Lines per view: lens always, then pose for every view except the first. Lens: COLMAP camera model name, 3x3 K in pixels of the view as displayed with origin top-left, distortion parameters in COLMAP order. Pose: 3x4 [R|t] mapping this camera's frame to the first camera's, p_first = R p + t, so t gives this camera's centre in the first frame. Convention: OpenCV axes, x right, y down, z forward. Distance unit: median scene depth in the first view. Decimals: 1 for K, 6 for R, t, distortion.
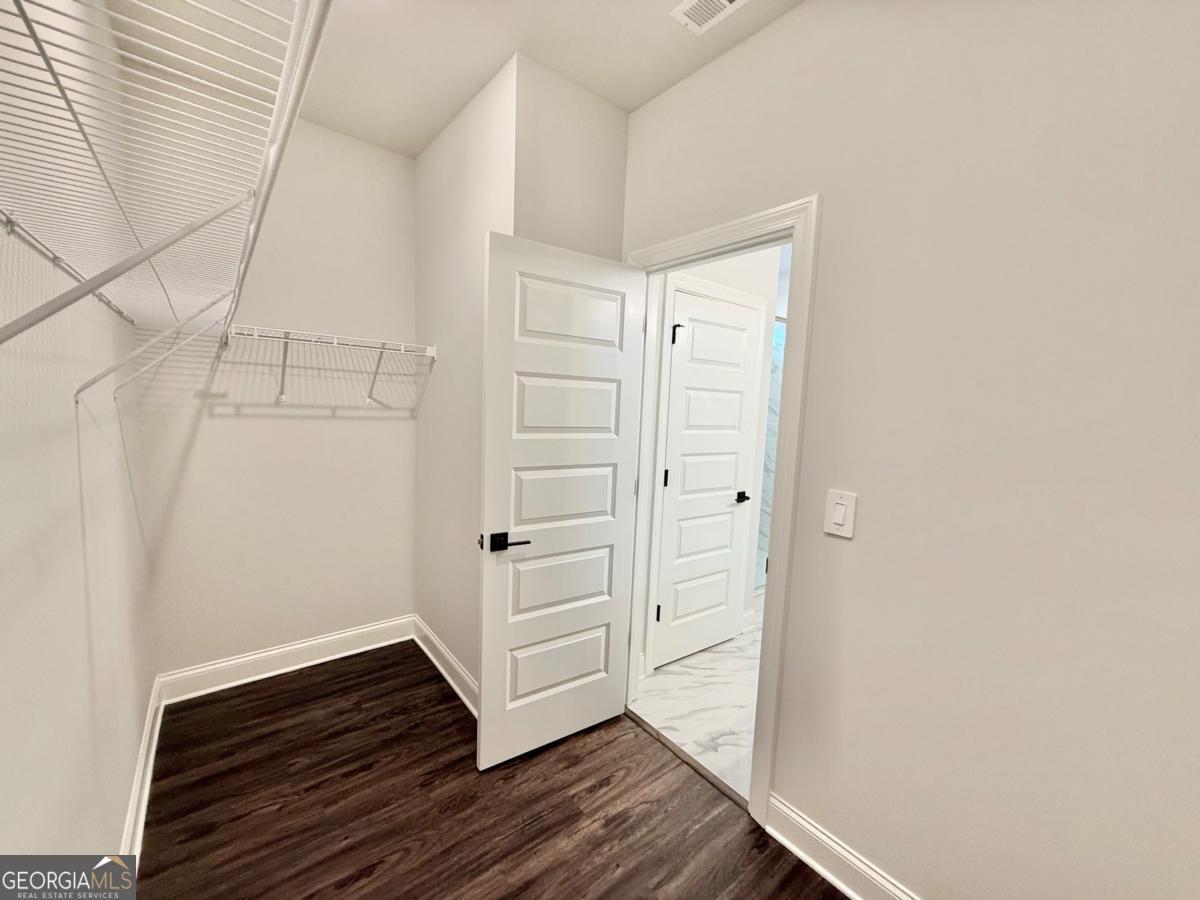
lens RADIAL K [[478.3, 0, 597.6], [0, 478.3, 446.1], [0, 0, 1]] dist [-0.000890, 0.000244]
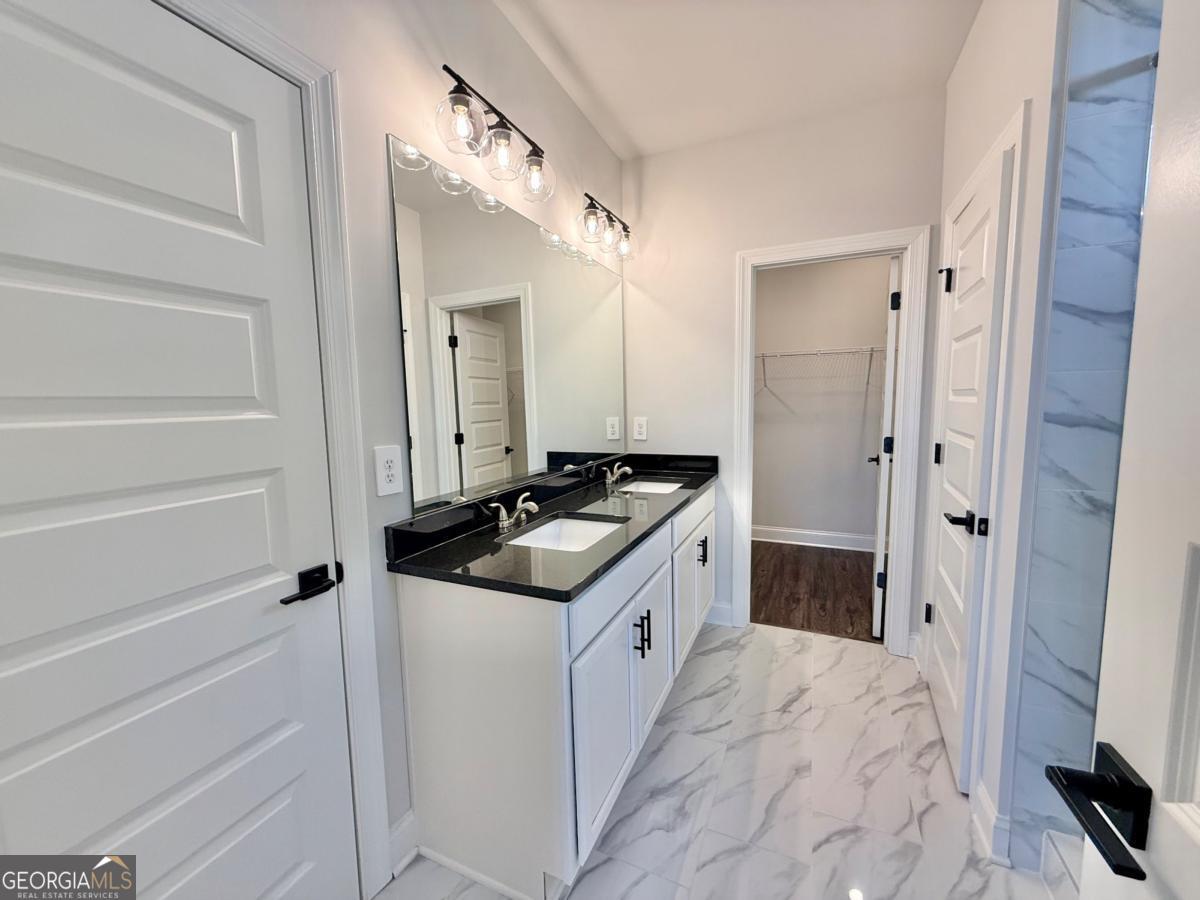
lens RADIAL K [[478.3, 0, 599.0], [0, 478.3, 449.2], [0, 0, 1]] dist [-0.000890, 0.000244]
pose [[-0.889180, 0.021294, -0.457062, 1.531649], [-0.063125, 0.983656, 0.168632, -0.064787], [0.453183, 0.178796, -0.873303, 2.122662]]
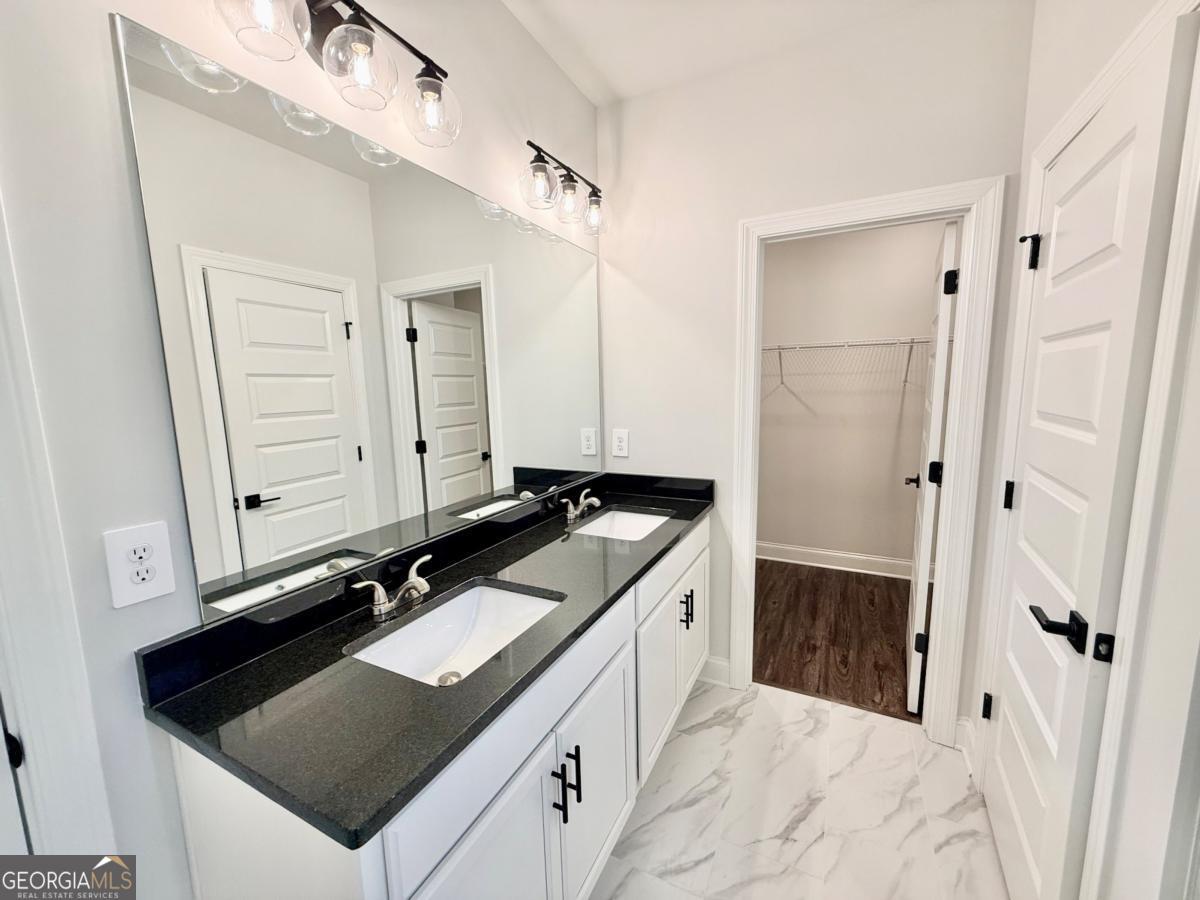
lens RADIAL K [[478.3, 0, 599.9], [0, 478.3, 449.0], [0, 0, 1]] dist [-0.000890, 0.000244]
pose [[-0.909205, 0.031104, -0.415185, 1.256351], [-0.058886, 0.977575, 0.202188, -0.119667], [0.412163, 0.208279, -0.886984, 1.905645]]
